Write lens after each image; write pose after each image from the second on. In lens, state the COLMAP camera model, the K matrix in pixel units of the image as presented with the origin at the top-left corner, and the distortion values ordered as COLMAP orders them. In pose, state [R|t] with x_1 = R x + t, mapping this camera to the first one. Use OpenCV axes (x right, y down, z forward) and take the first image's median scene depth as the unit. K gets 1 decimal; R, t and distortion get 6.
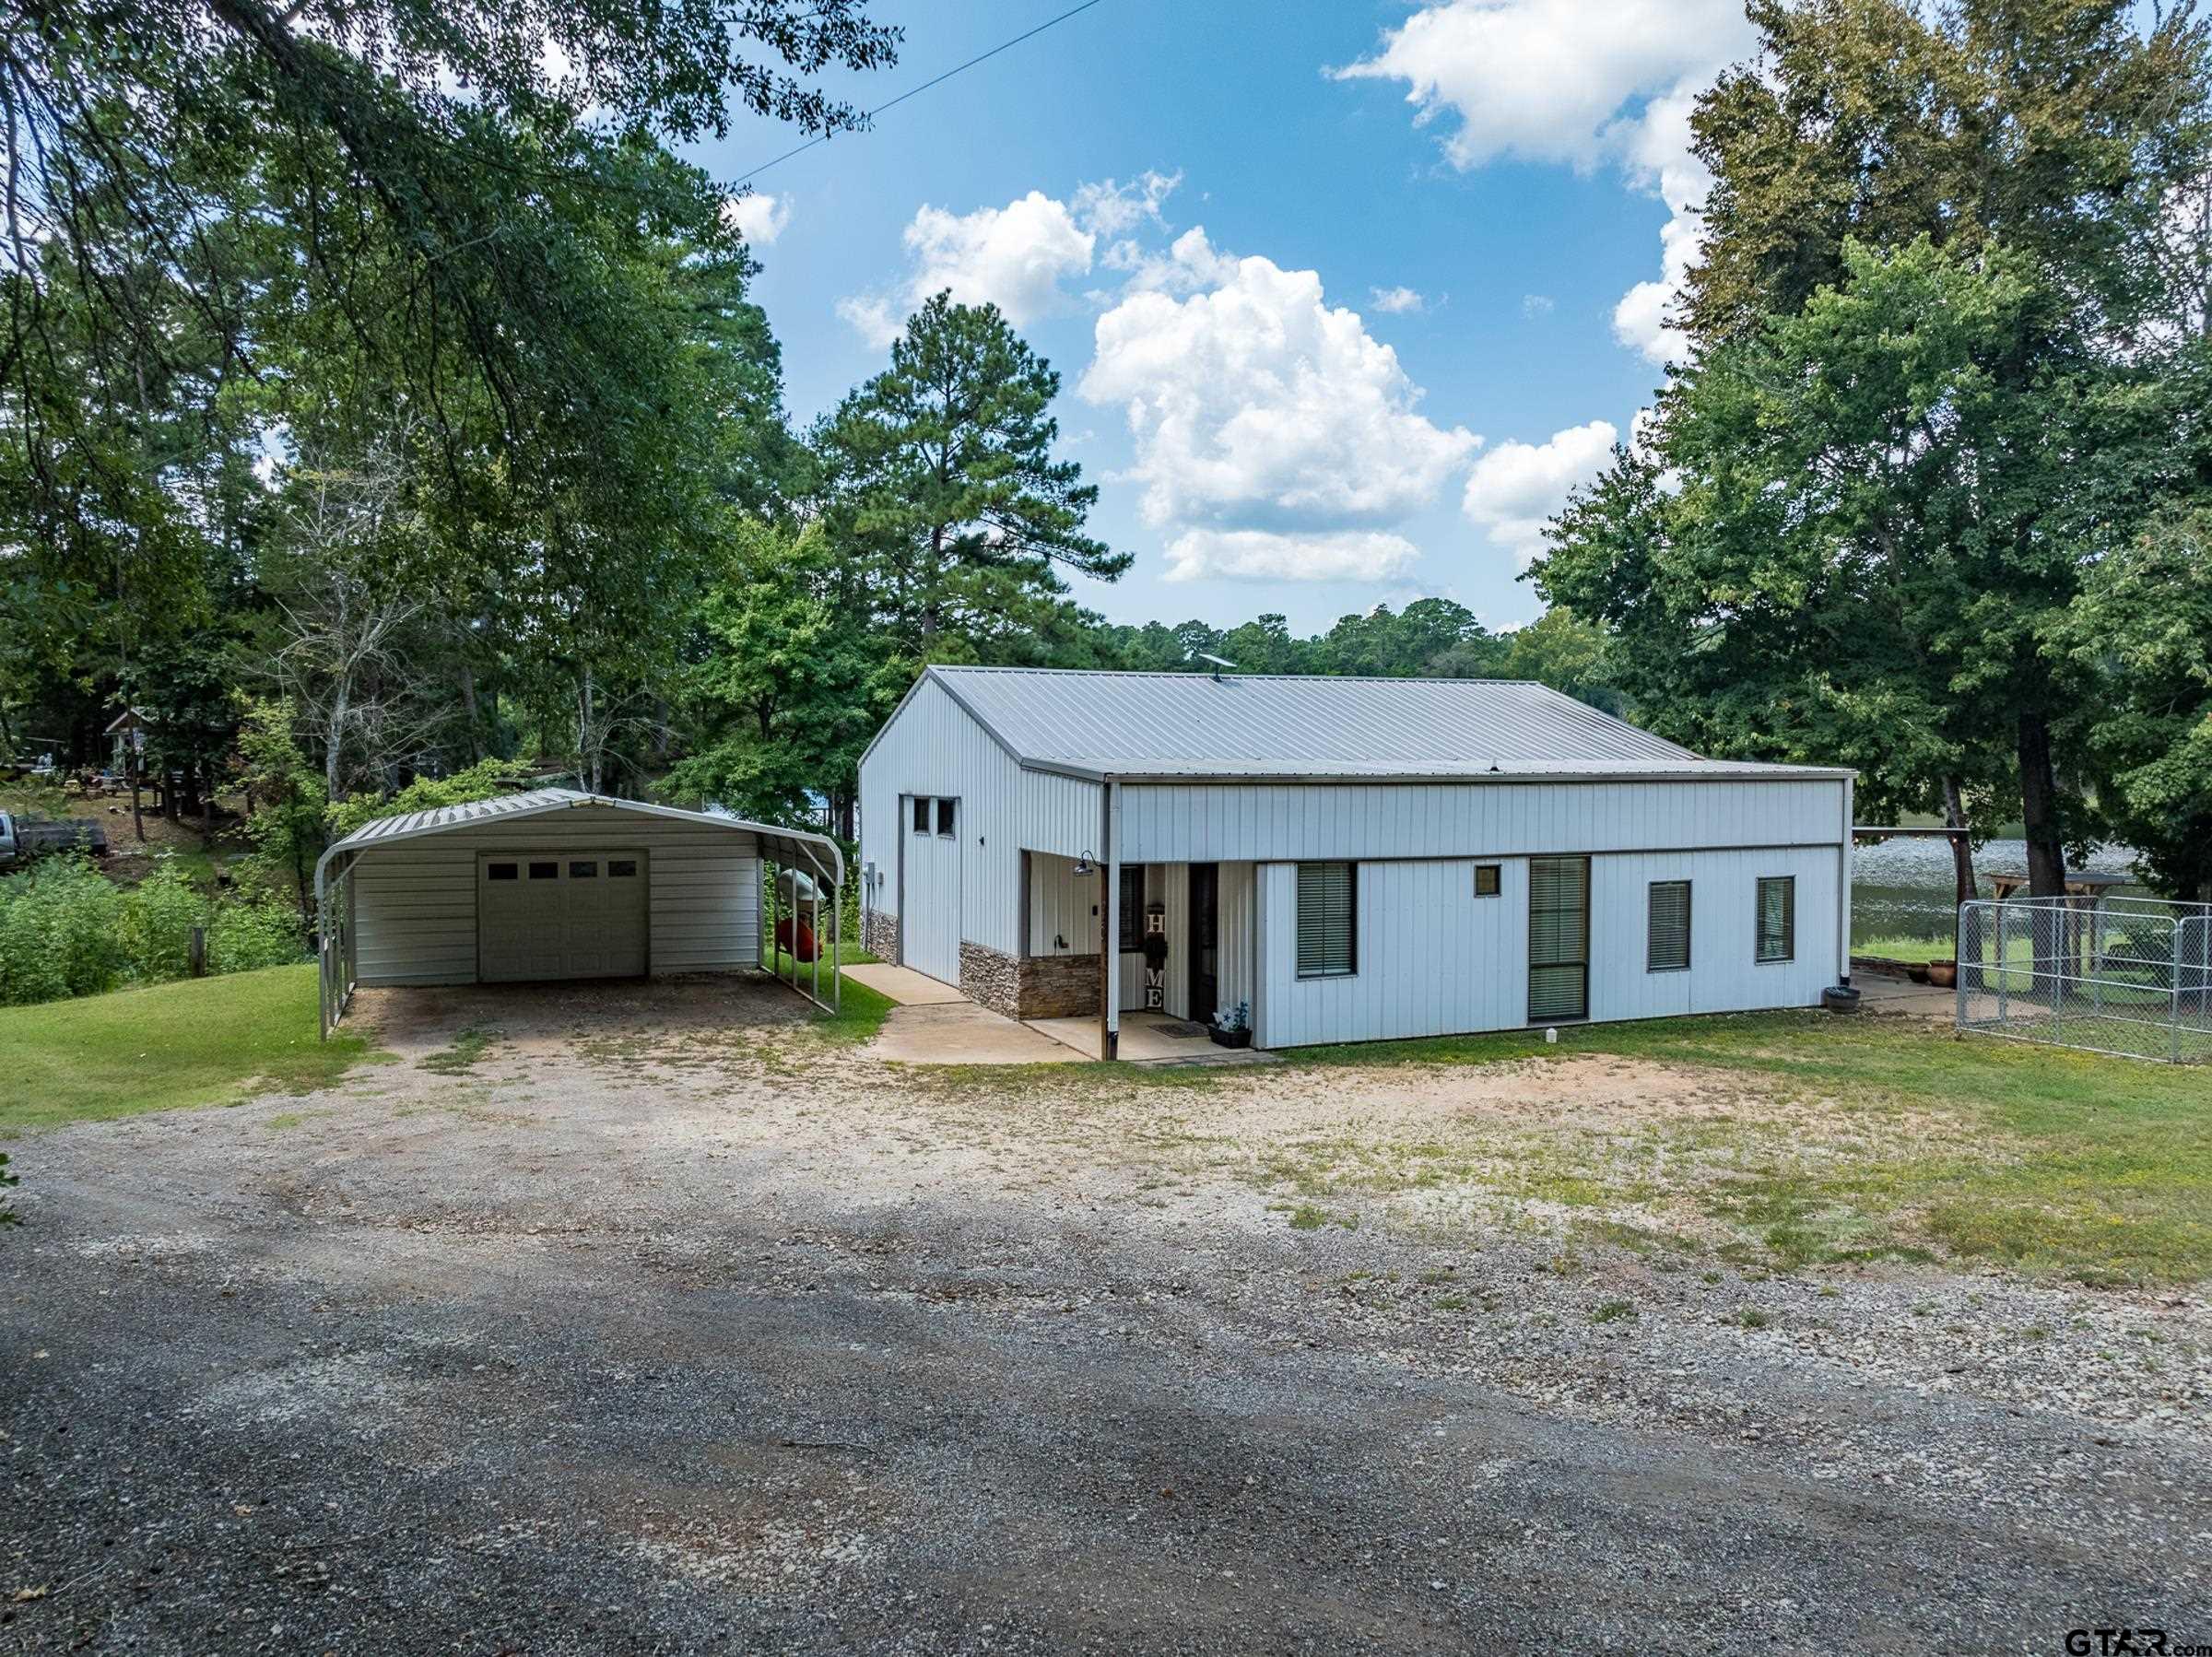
lens RADIAL K [[1567.1, 0, 1118.8], [0, 1567.1, 831.2], [0, 0, 1]] dist [-0.027919, 0.000640]
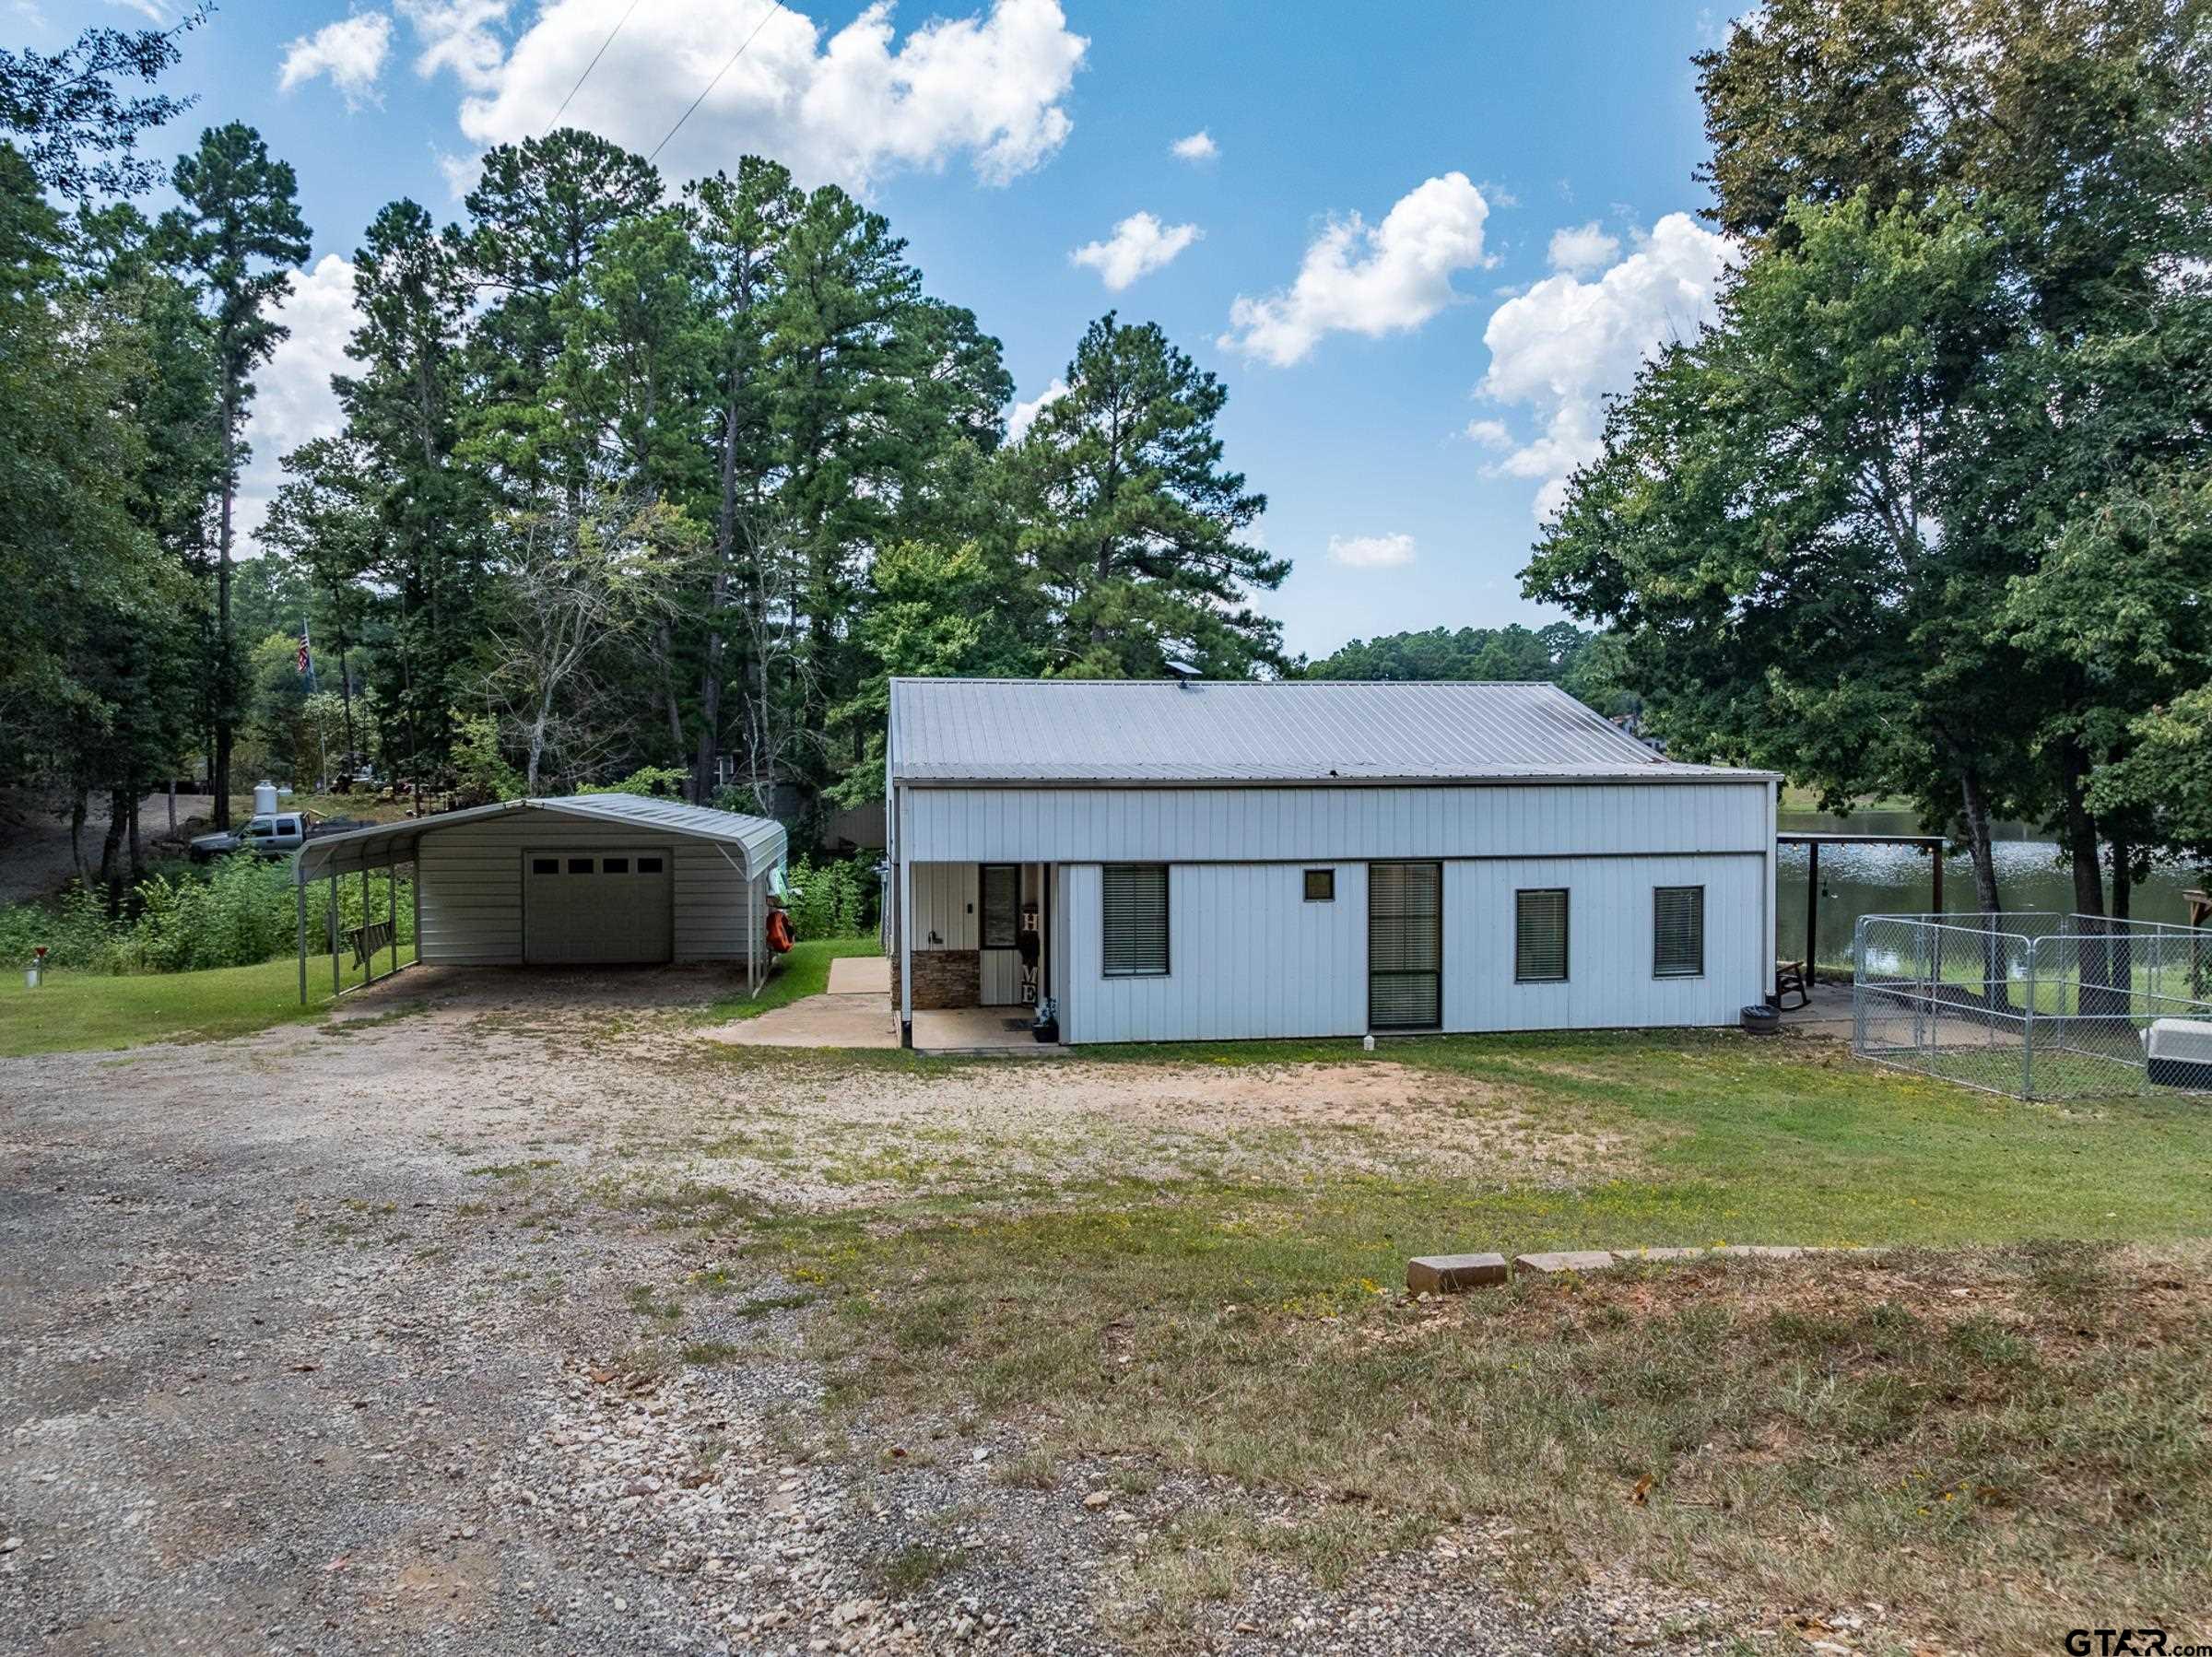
lens RADIAL K [[1567.1, 0, 1118.8], [0, 1567.1, 831.2], [0, 0, 1]] dist [-0.027919, 0.000640]
pose [[0.968165, 0.005664, -0.250250, 0.325970], [-0.006908, 0.999968, -0.004091, 0.002112], [0.250219, 0.005690, 0.968173, 0.003912]]
